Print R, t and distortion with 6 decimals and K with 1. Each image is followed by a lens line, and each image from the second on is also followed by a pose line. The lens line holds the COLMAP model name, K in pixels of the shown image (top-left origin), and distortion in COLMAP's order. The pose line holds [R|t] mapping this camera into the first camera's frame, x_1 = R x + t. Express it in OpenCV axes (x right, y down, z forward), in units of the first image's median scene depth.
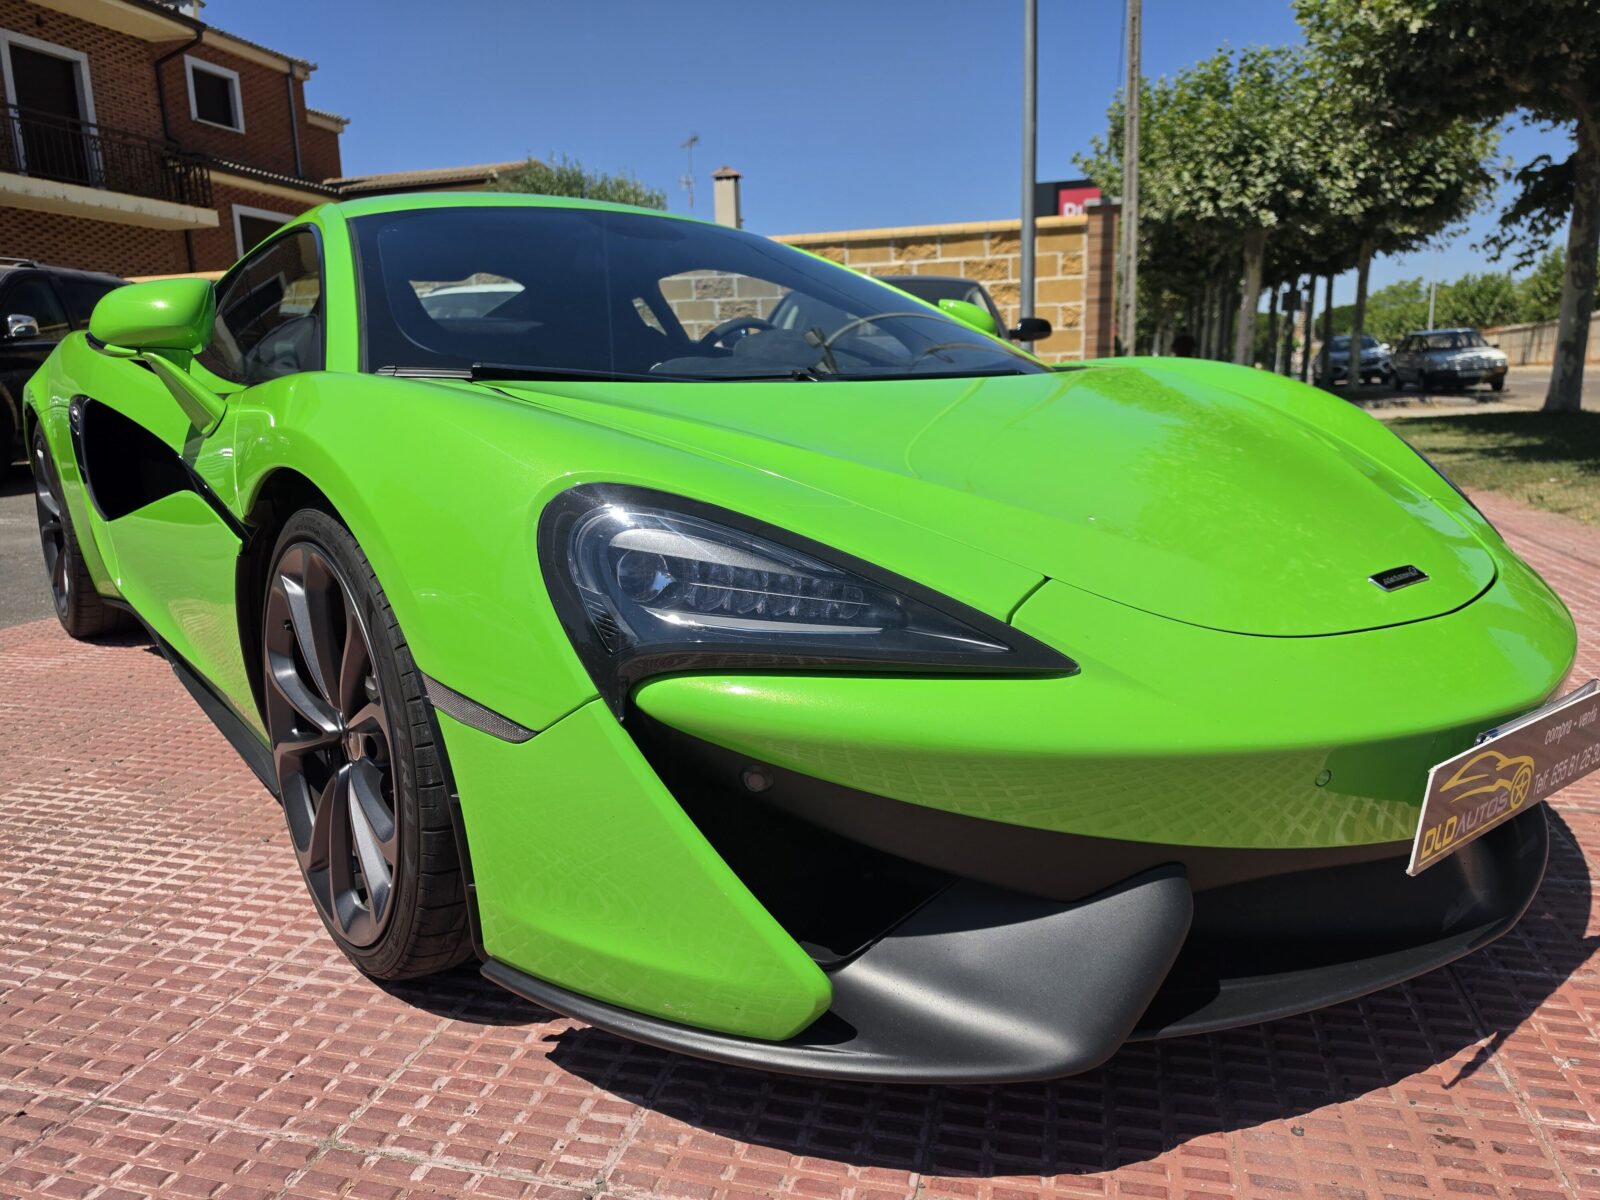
lens RADIAL K [[1137.9, 0, 801.3], [0, 1137.9, 610.5], [0, 0, 1]] dist [-0.005619, 0.002182]
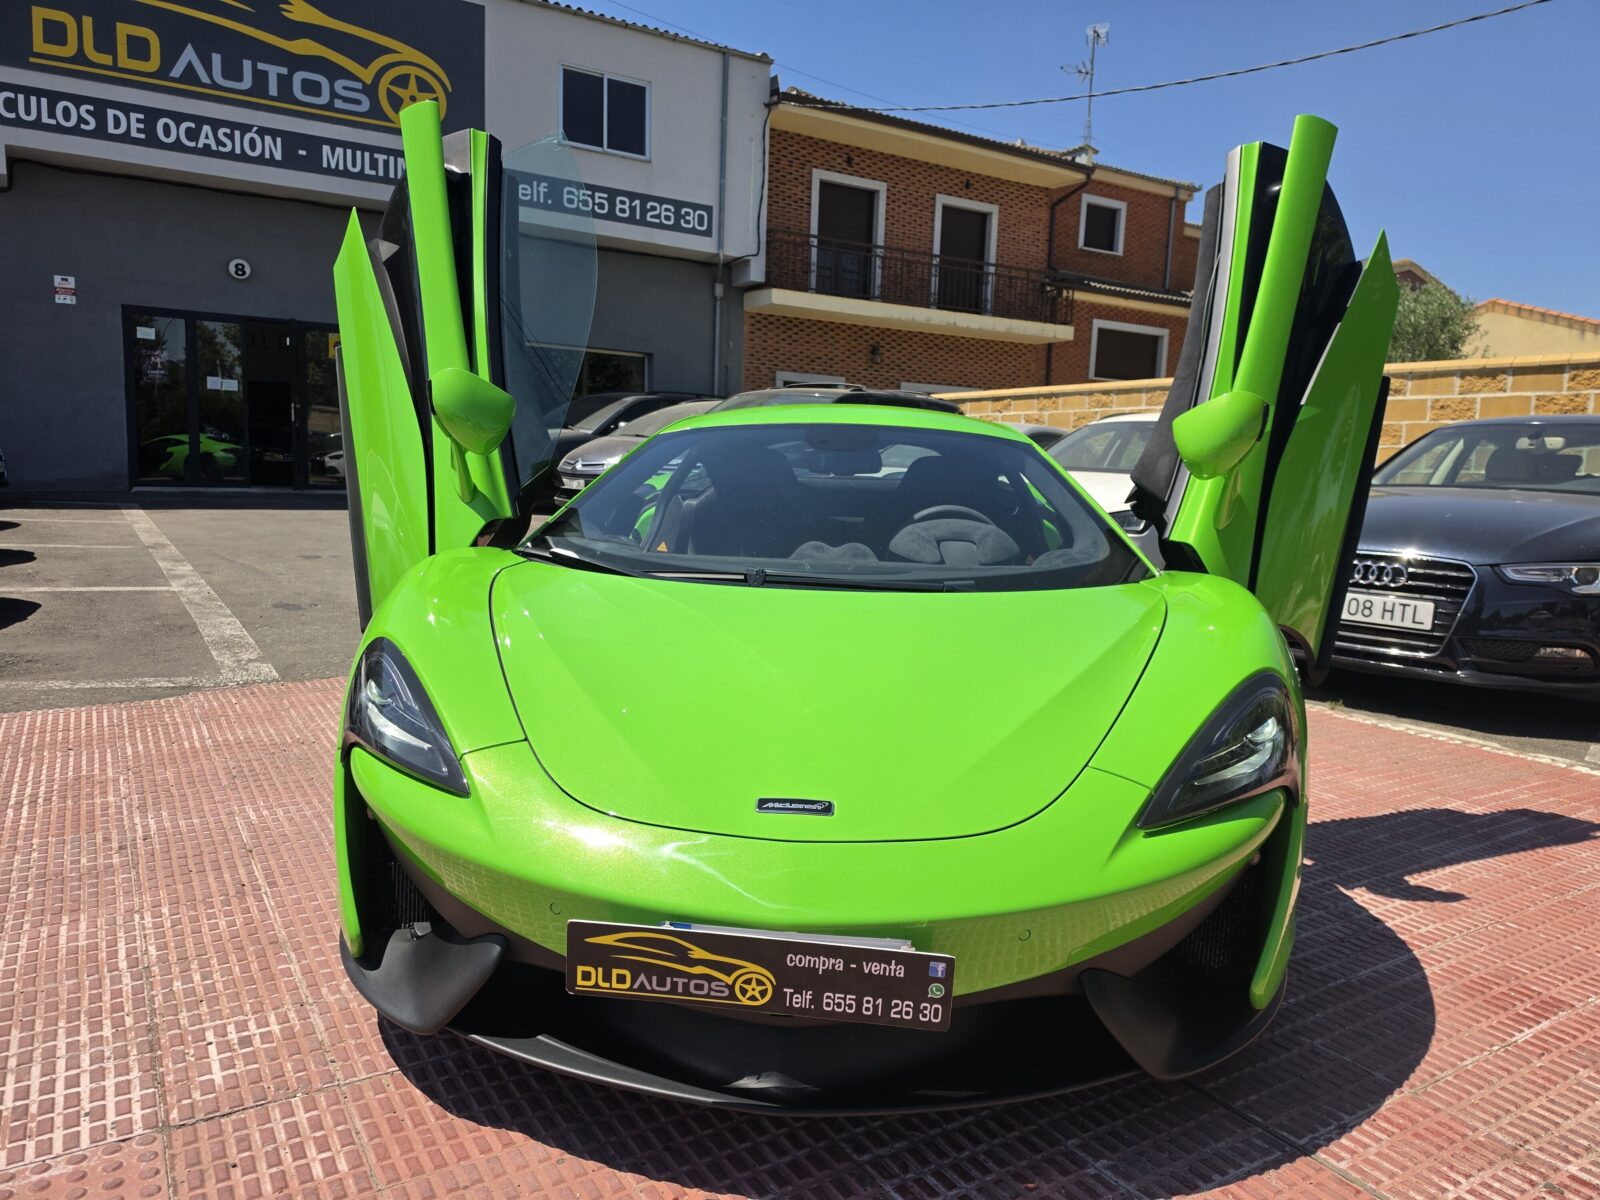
lens RADIAL K [[1120.6, 0, 796.2], [0, 1120.6, 608.1], [0, 0, 1]] dist [0.024281, -0.029665]
pose [[0.735470, 0.132714, -0.664433, 0.955977], [-0.183227, 0.983049, -0.006462, -0.170819], [0.652313, 0.126494, 0.747320, 0.031342]]
